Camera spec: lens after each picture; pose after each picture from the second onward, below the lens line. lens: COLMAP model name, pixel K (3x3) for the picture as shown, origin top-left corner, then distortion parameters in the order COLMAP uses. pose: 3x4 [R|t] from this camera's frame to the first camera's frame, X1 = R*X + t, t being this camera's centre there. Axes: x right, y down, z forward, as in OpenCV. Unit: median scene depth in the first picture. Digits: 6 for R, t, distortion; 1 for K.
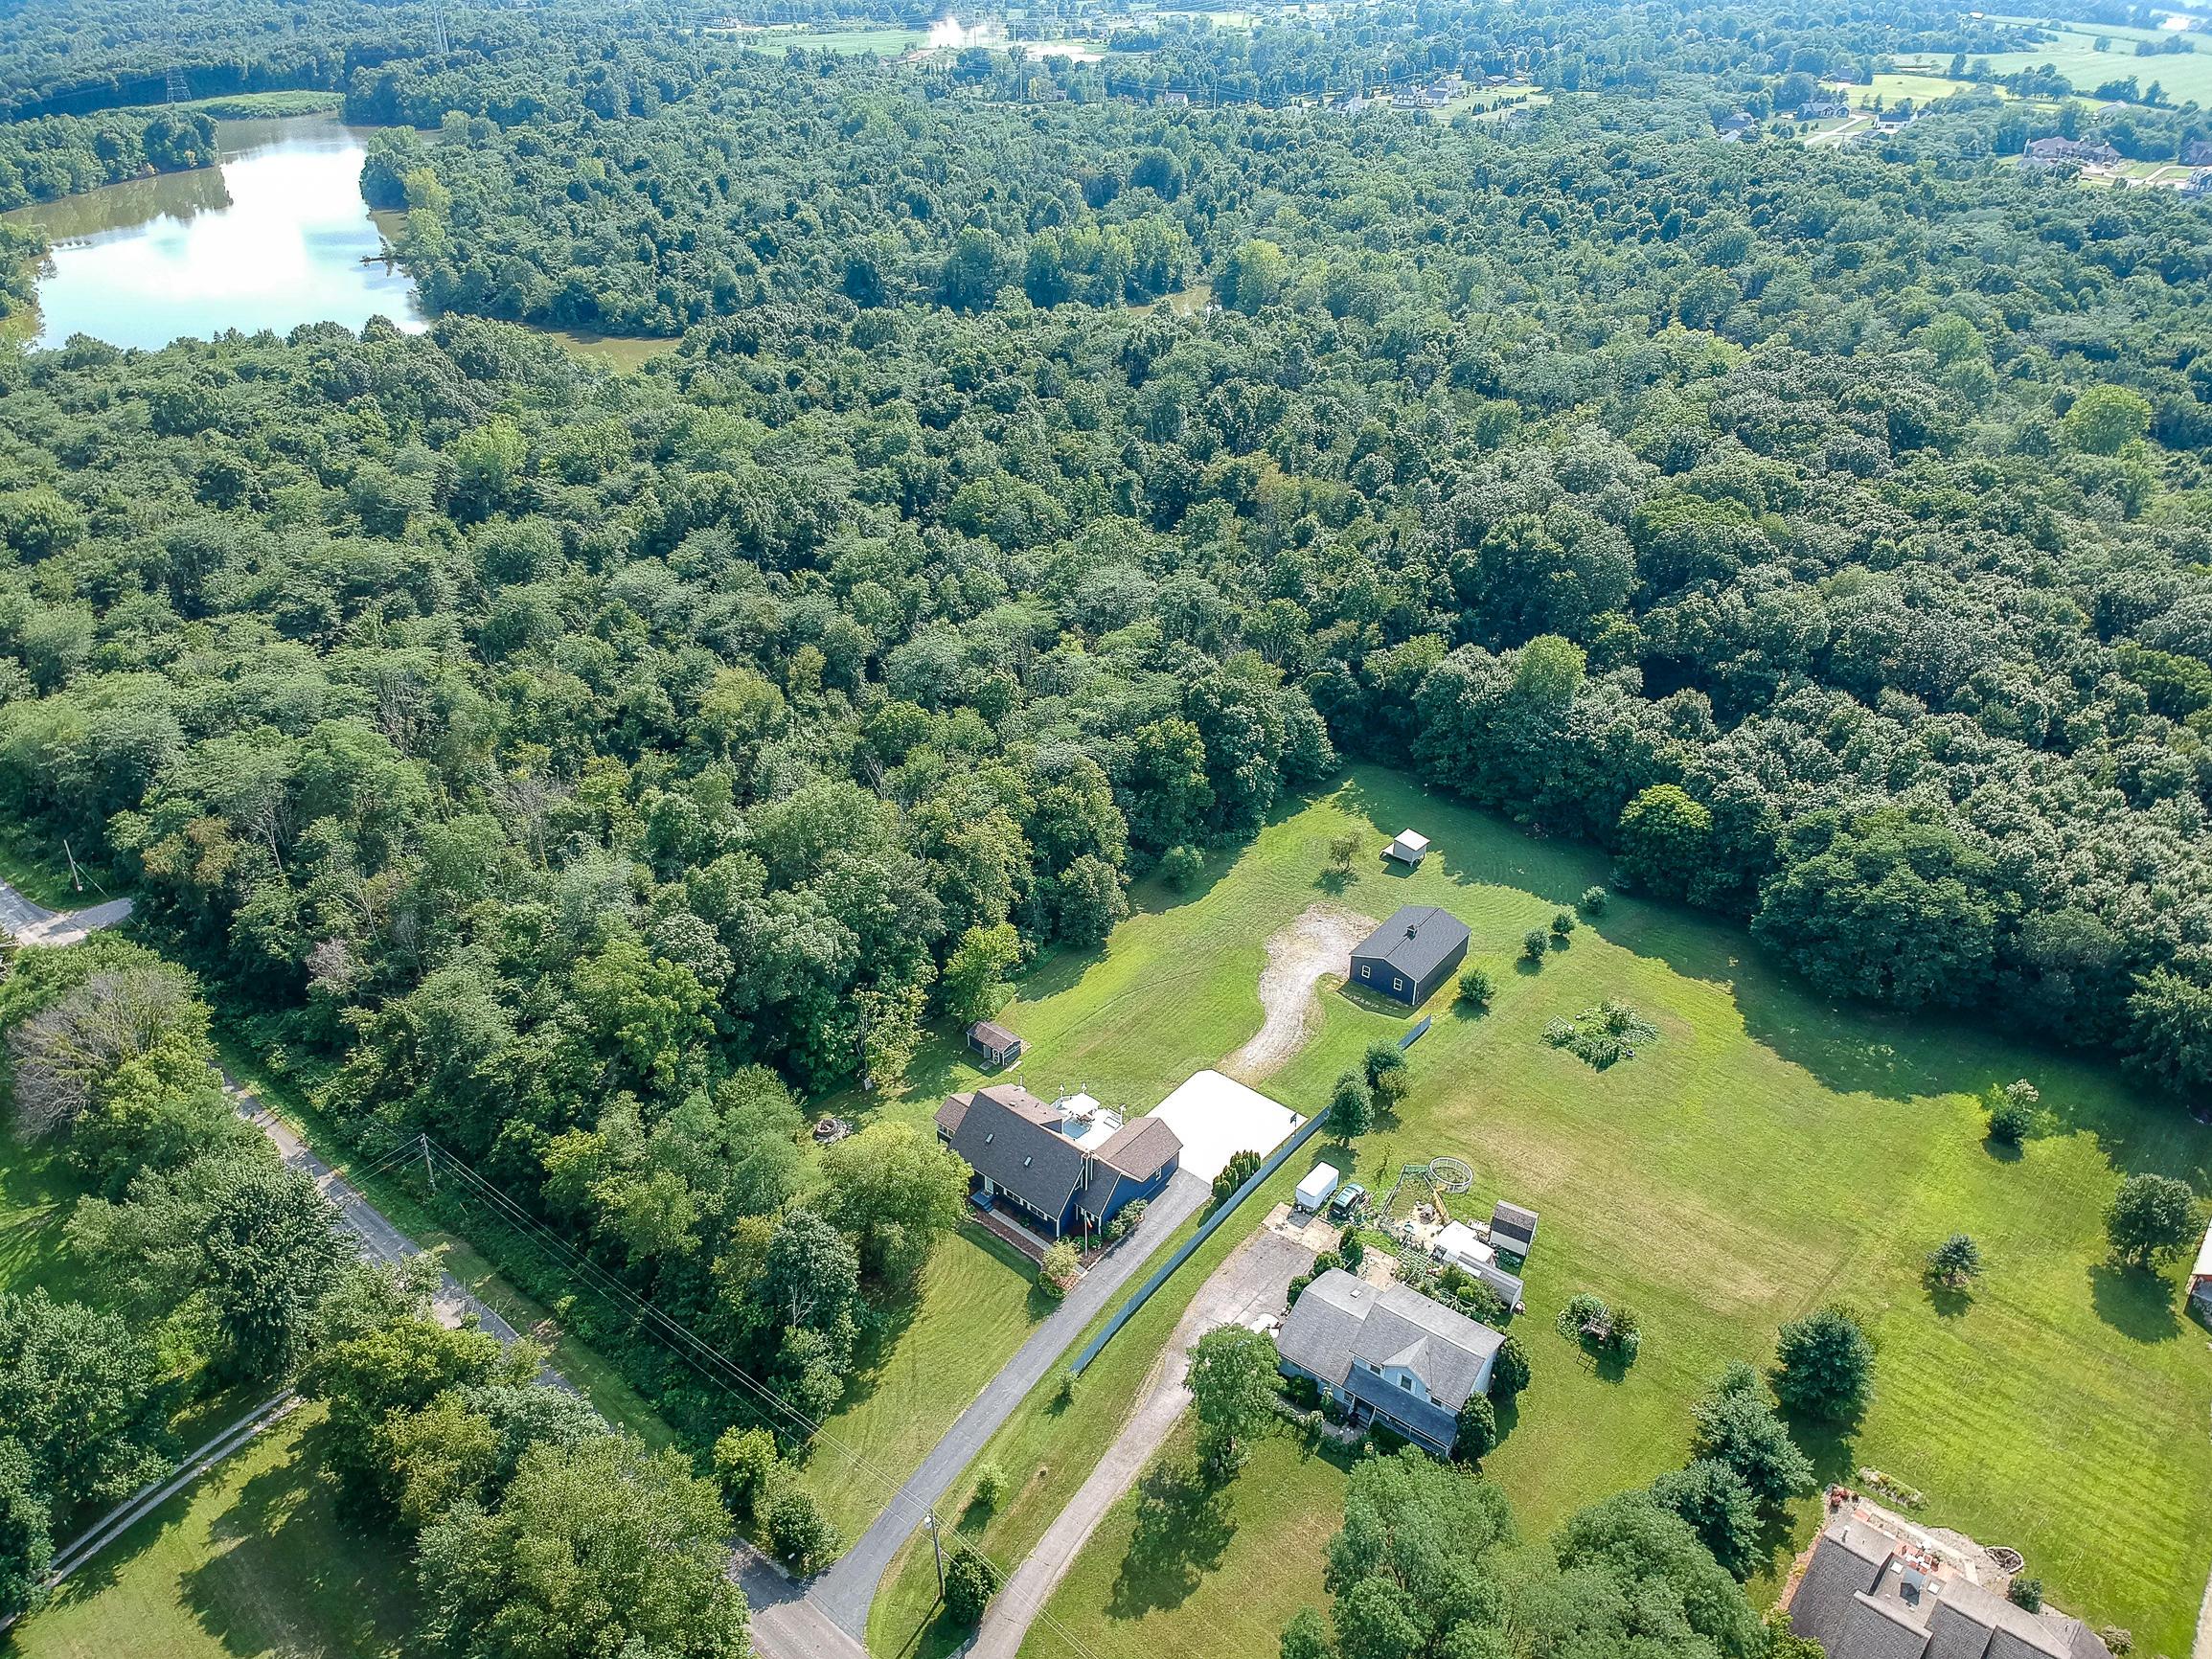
lens RADIAL K [[1550.1, 0, 1109.0], [0, 1550.1, 847.1], [0, 0, 1]] dist [0.327234, -0.432654]
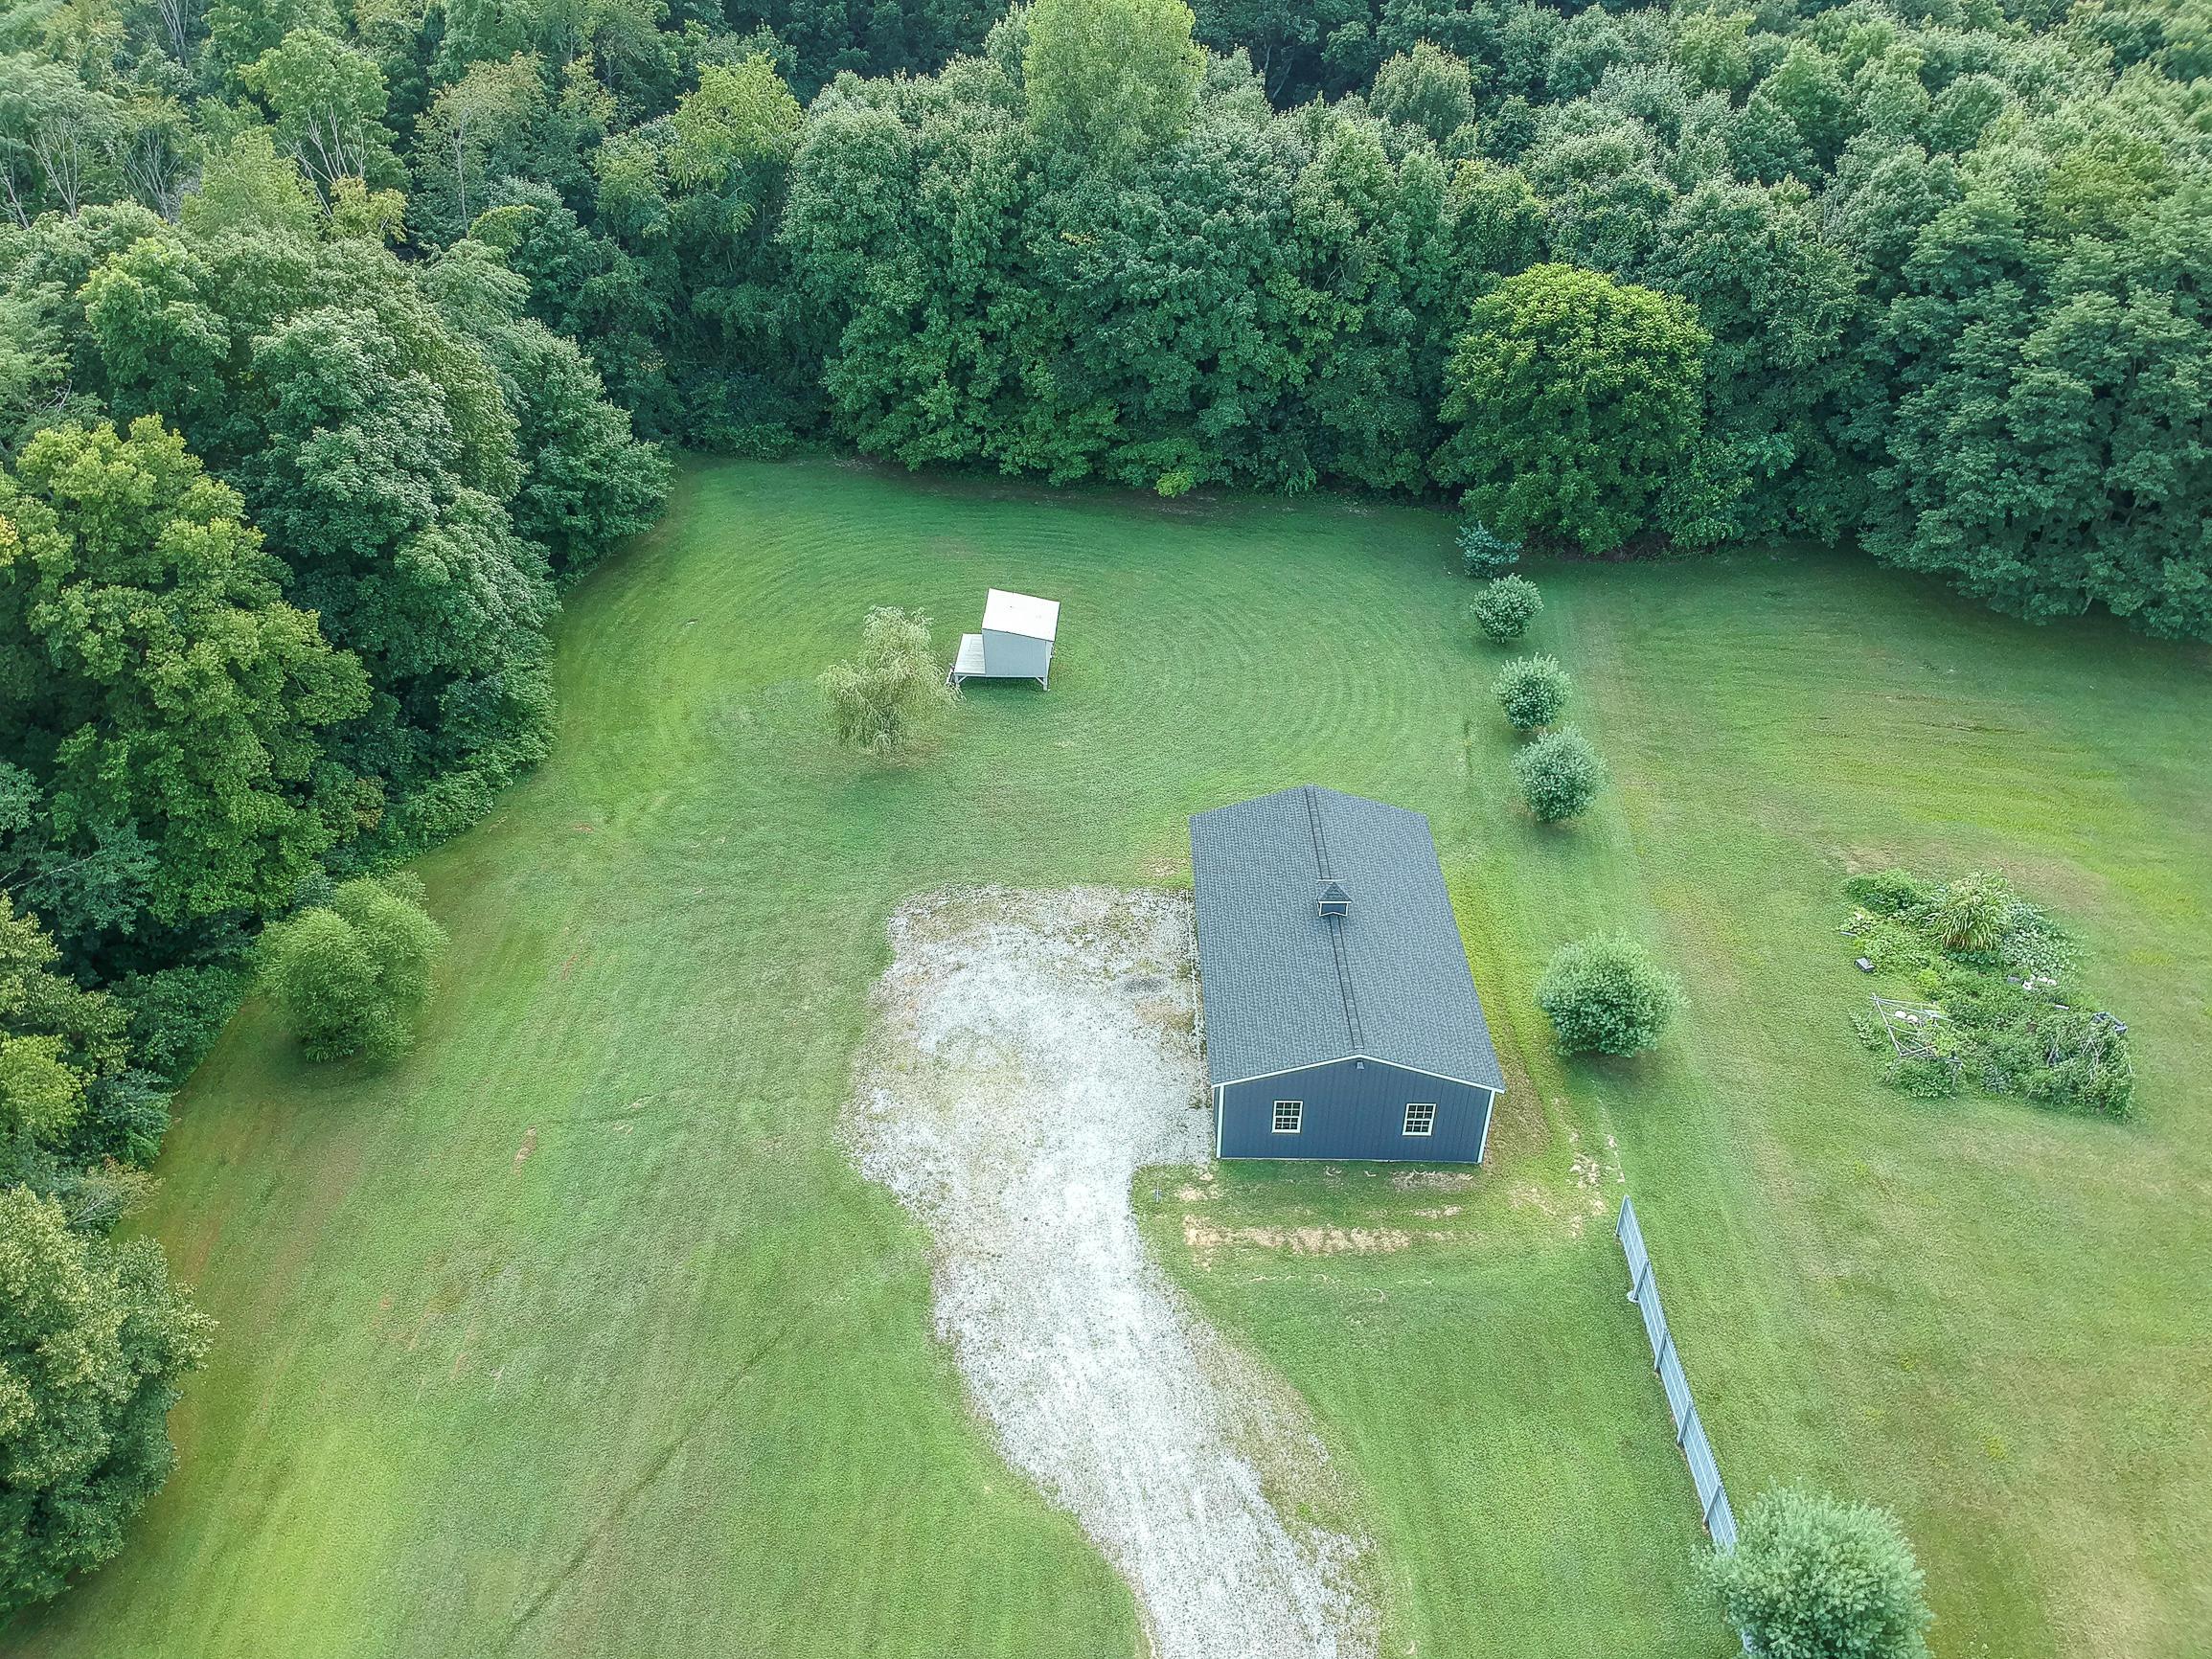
lens RADIAL K [[1550.1, 0, 1109.0], [0, 1550.1, 847.1], [0, 0, 1]] dist [0.327234, -0.432654]
pose [[0.799396, -0.382009, 0.463718, 0.031007], [0.308710, 0.923316, 0.228444, -0.031530], [-0.515425, -0.039463, 0.856025, 0.726025]]
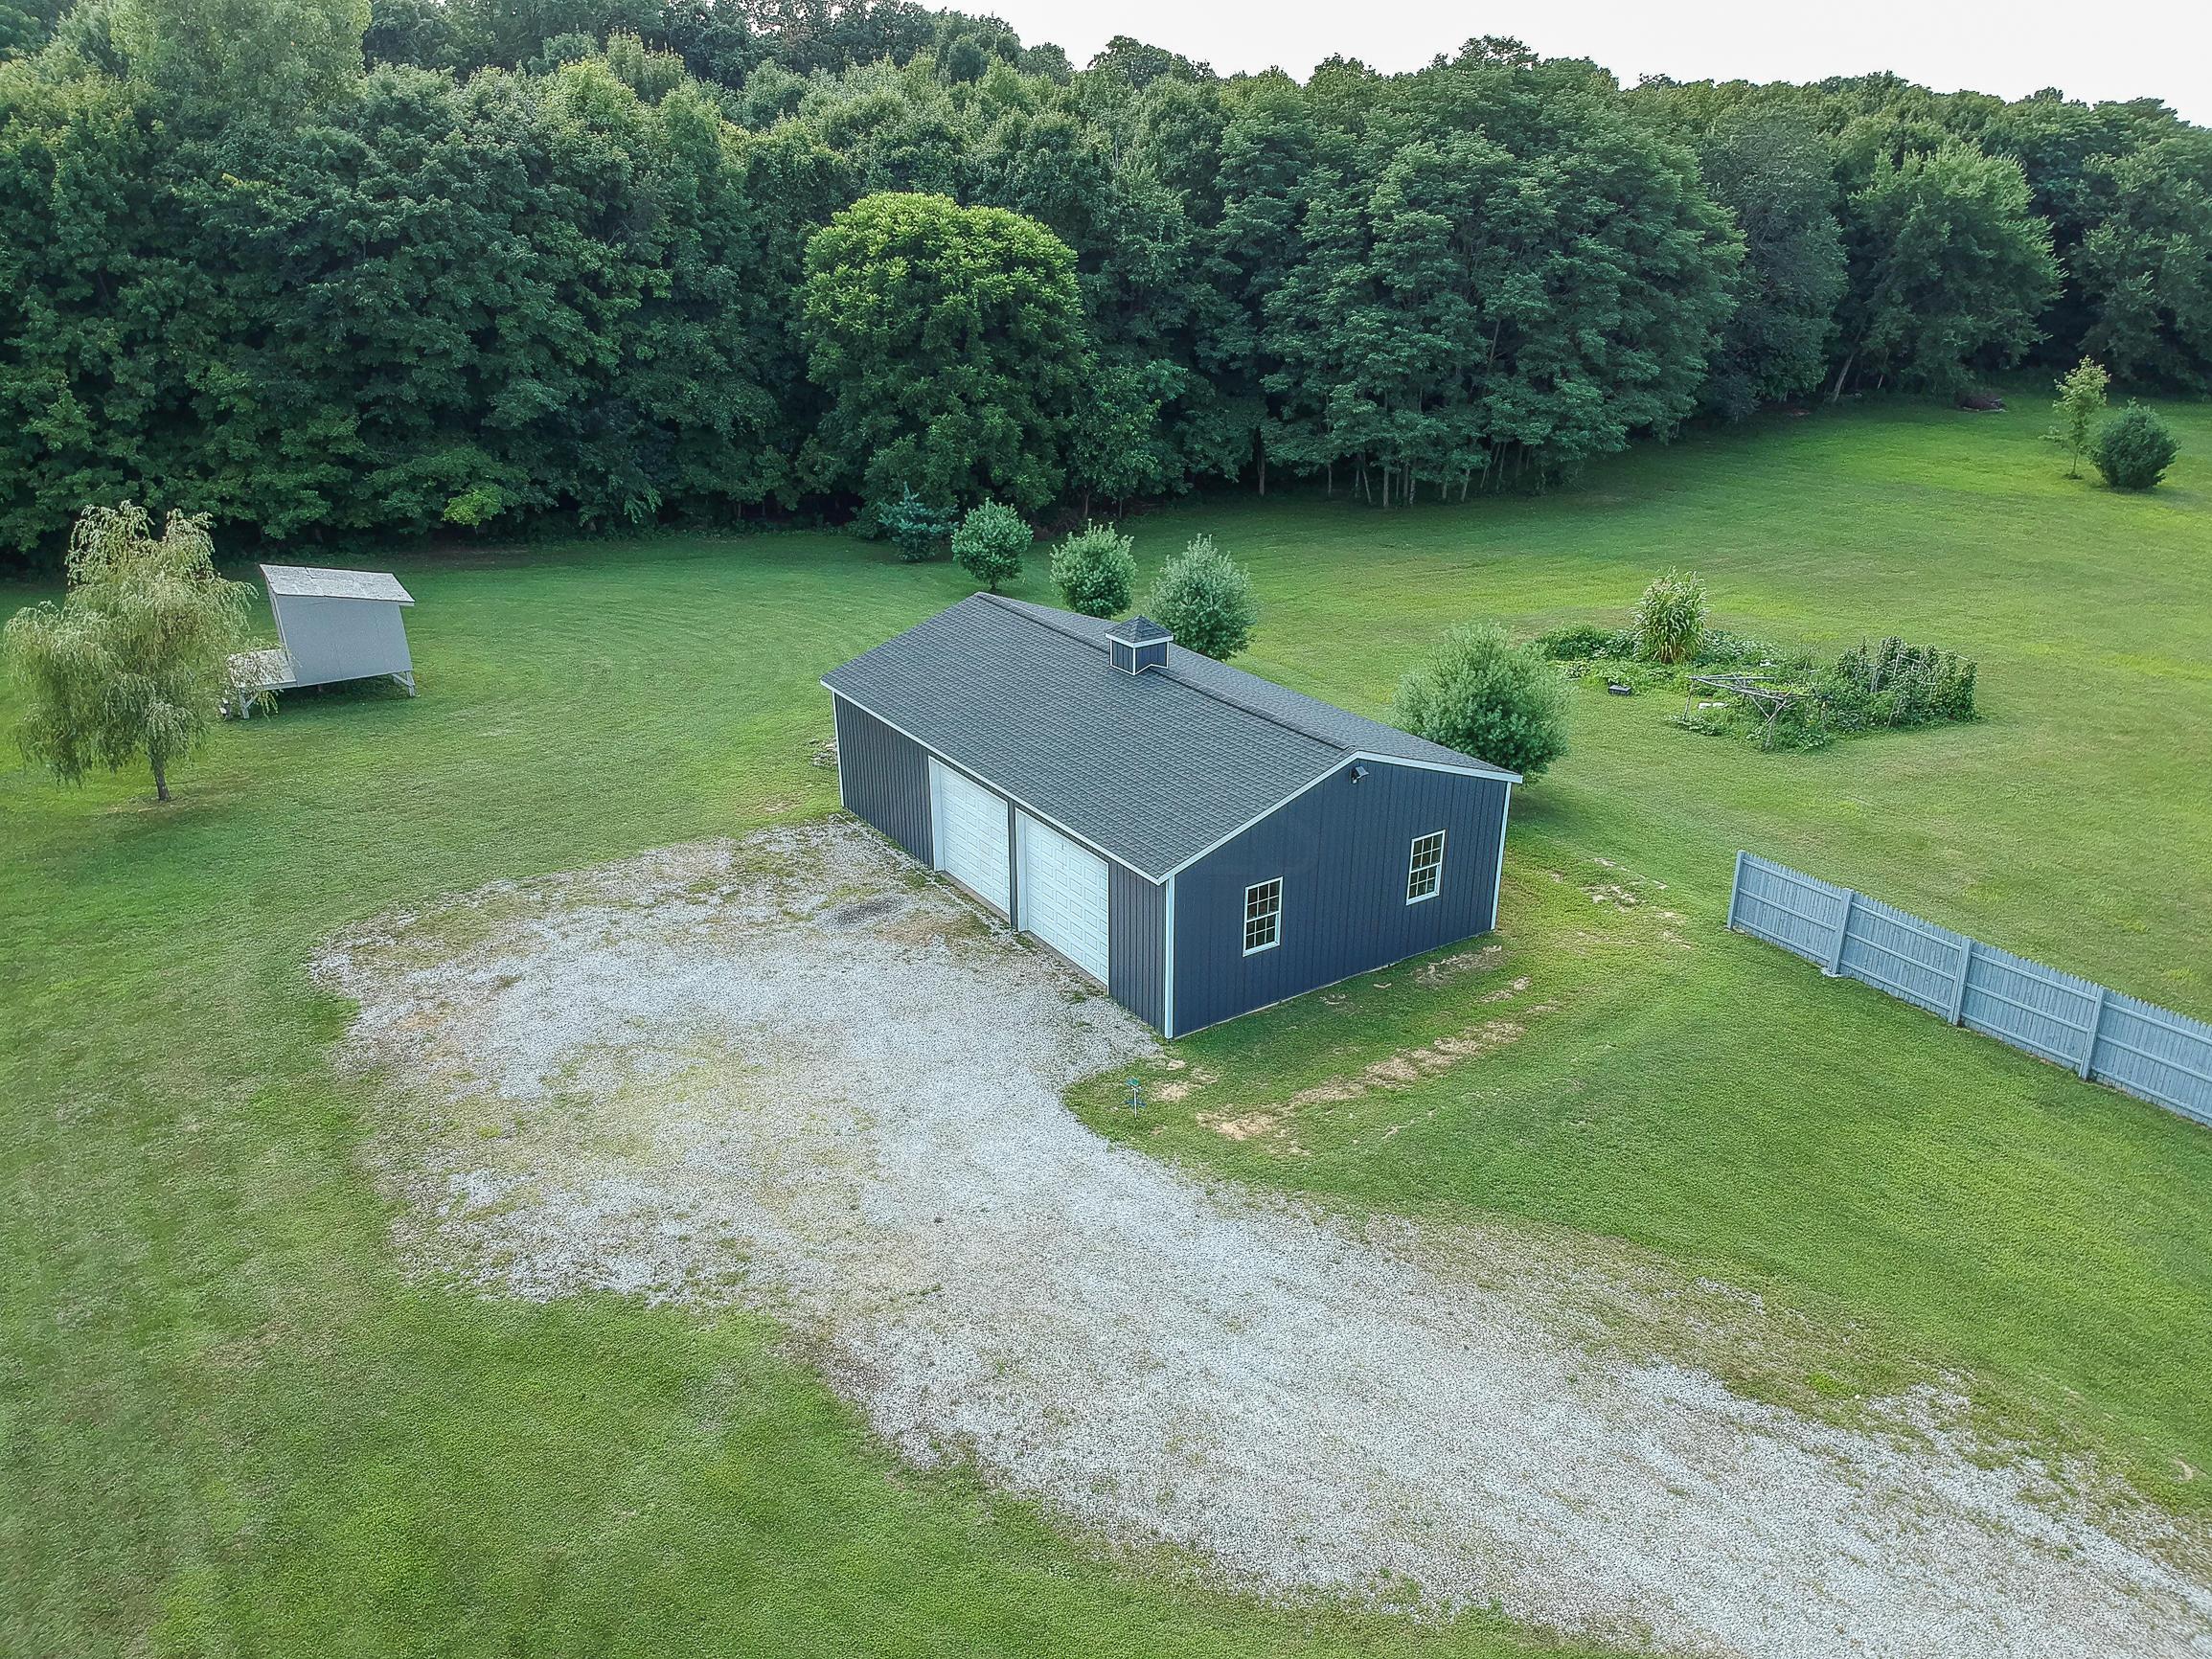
lens RADIAL K [[1550.1, 0, 1109.0], [0, 1550.1, 847.1], [0, 0, 1]] dist [0.327234, -0.432654]
pose [[0.329024, -0.387302, 0.861244, 0.025326], [0.471831, 0.857445, 0.205338, 0.031034], [-0.817997, 0.338800, 0.464861, 0.863840]]
